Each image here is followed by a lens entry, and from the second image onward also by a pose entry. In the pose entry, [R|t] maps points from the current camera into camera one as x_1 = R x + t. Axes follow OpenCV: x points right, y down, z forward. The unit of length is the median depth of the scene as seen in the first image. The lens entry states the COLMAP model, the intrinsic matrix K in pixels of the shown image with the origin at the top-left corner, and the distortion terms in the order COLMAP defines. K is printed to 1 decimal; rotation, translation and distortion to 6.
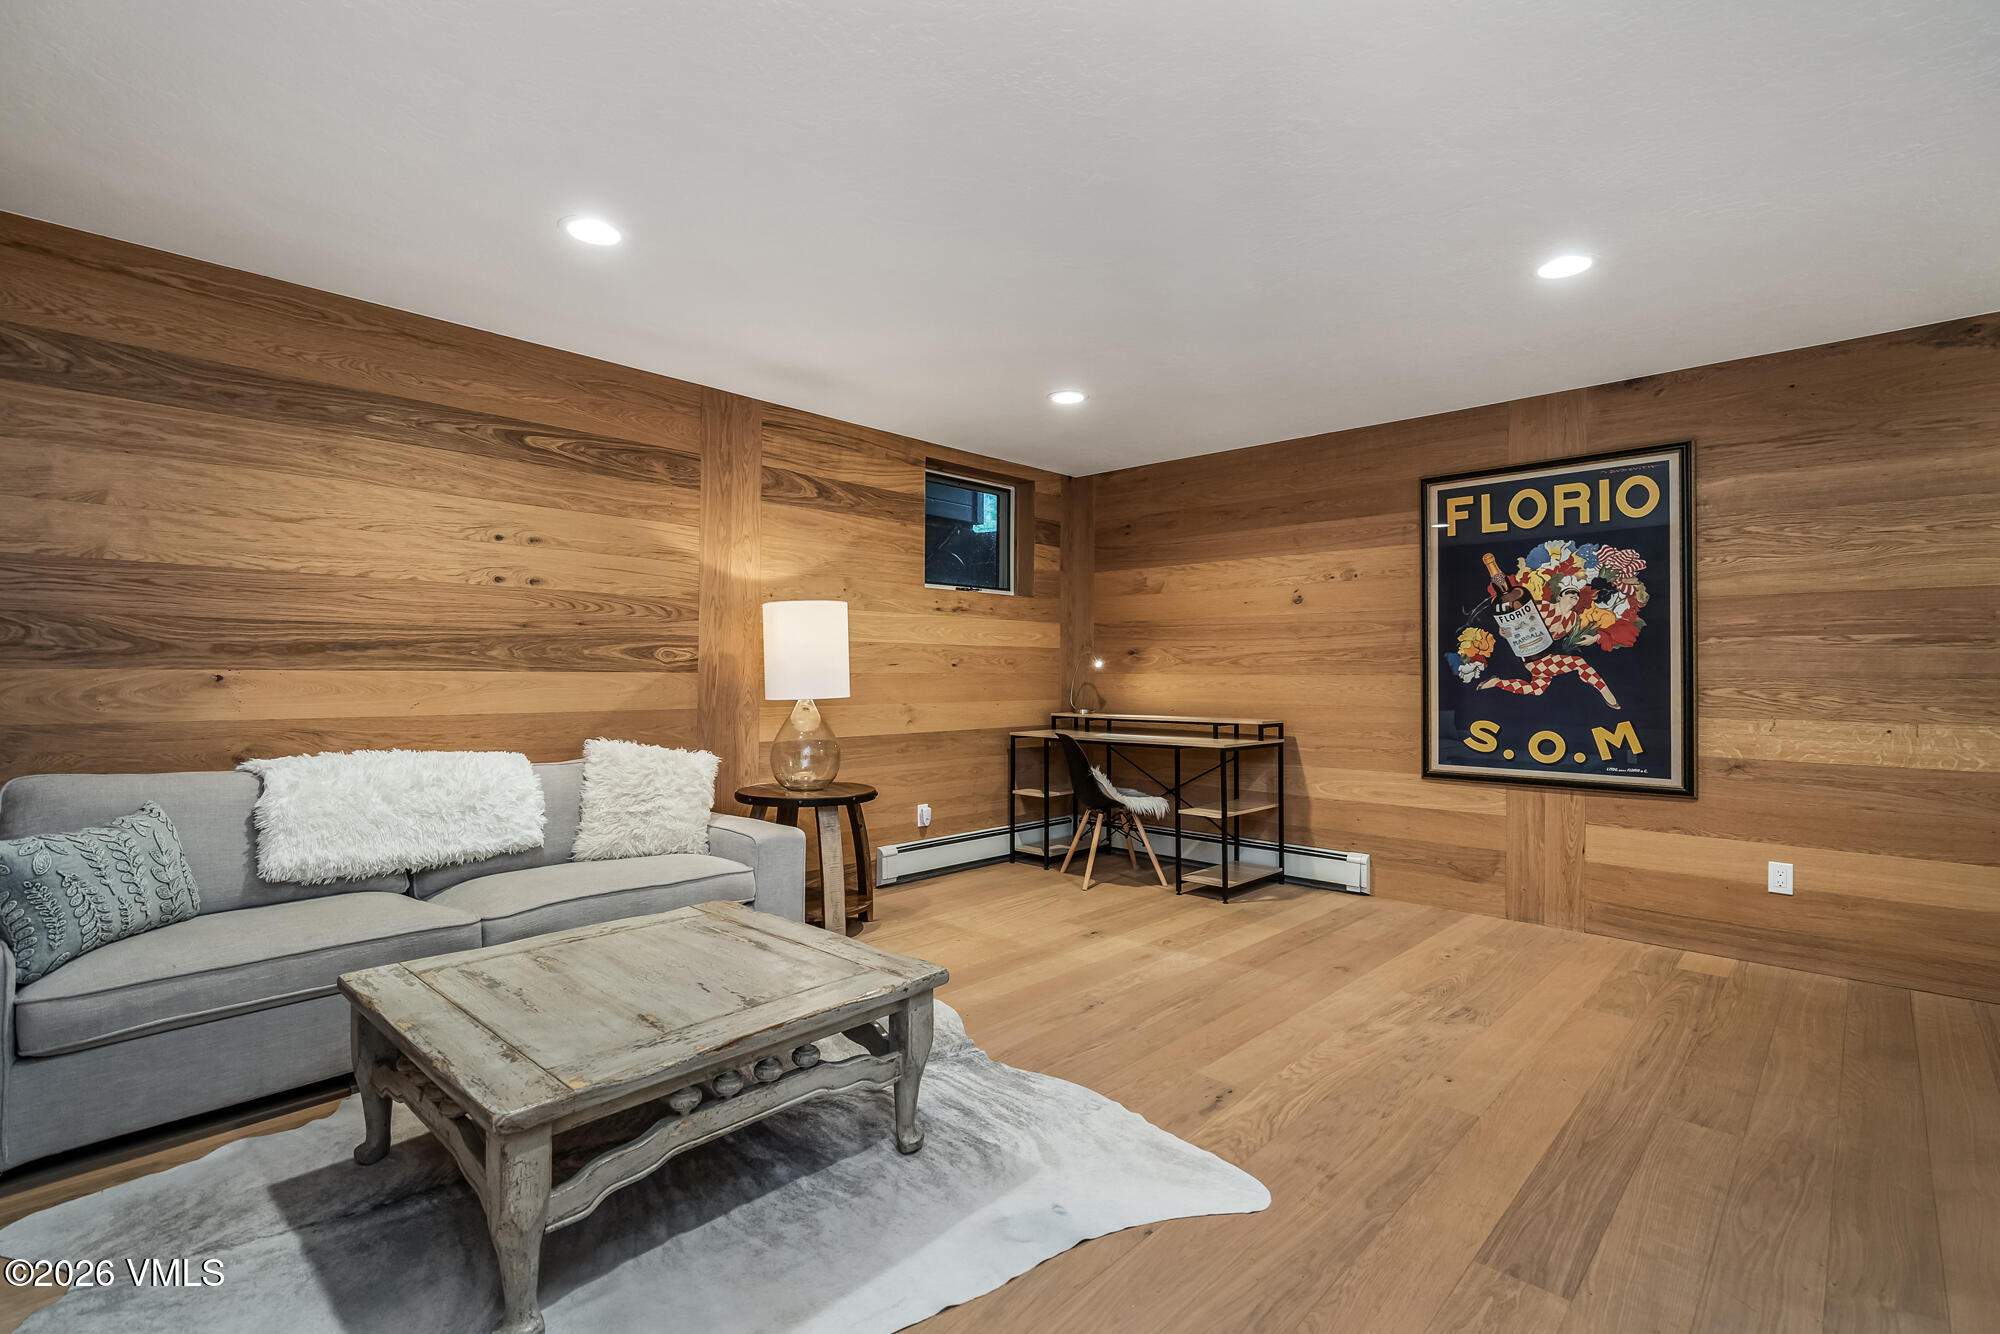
lens RADIAL K [[917.8, 0, 999.2], [0, 917.8, 669.1], [0, 0, 1]] dist [-0.007722, 0.005528]
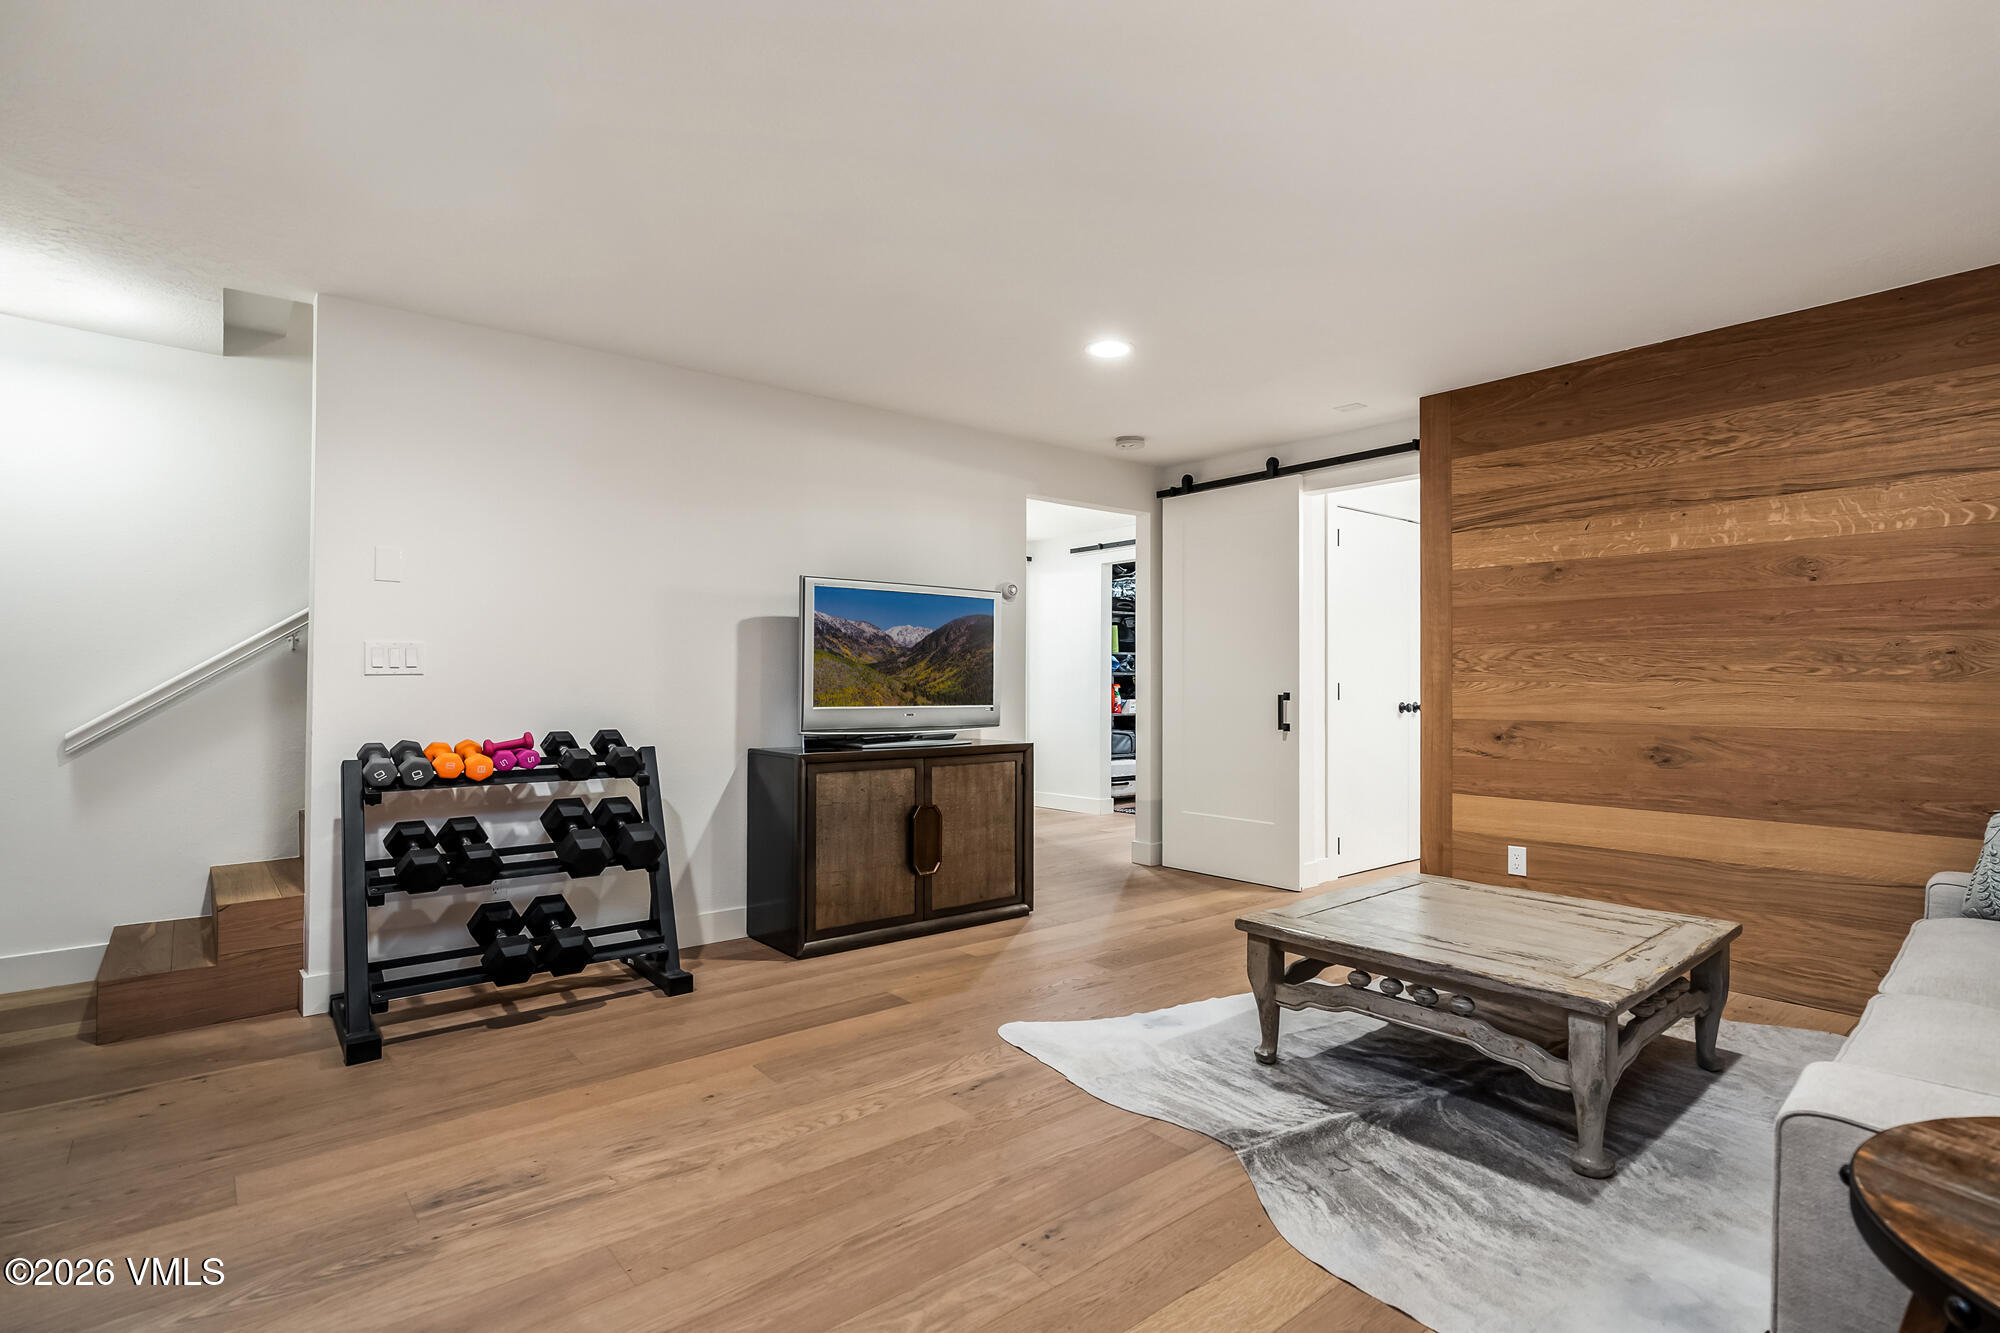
lens RADIAL K [[917.8, 0, 998.2], [0, 917.8, 669.1], [0, 0, 1]] dist [-0.007722, 0.005528]
pose [[-0.984877, -0.012868, 0.172776, 0.044481], [-0.014384, 0.999868, -0.007524, 0.013034], [-0.172656, -0.009896, -0.984932, 2.031419]]
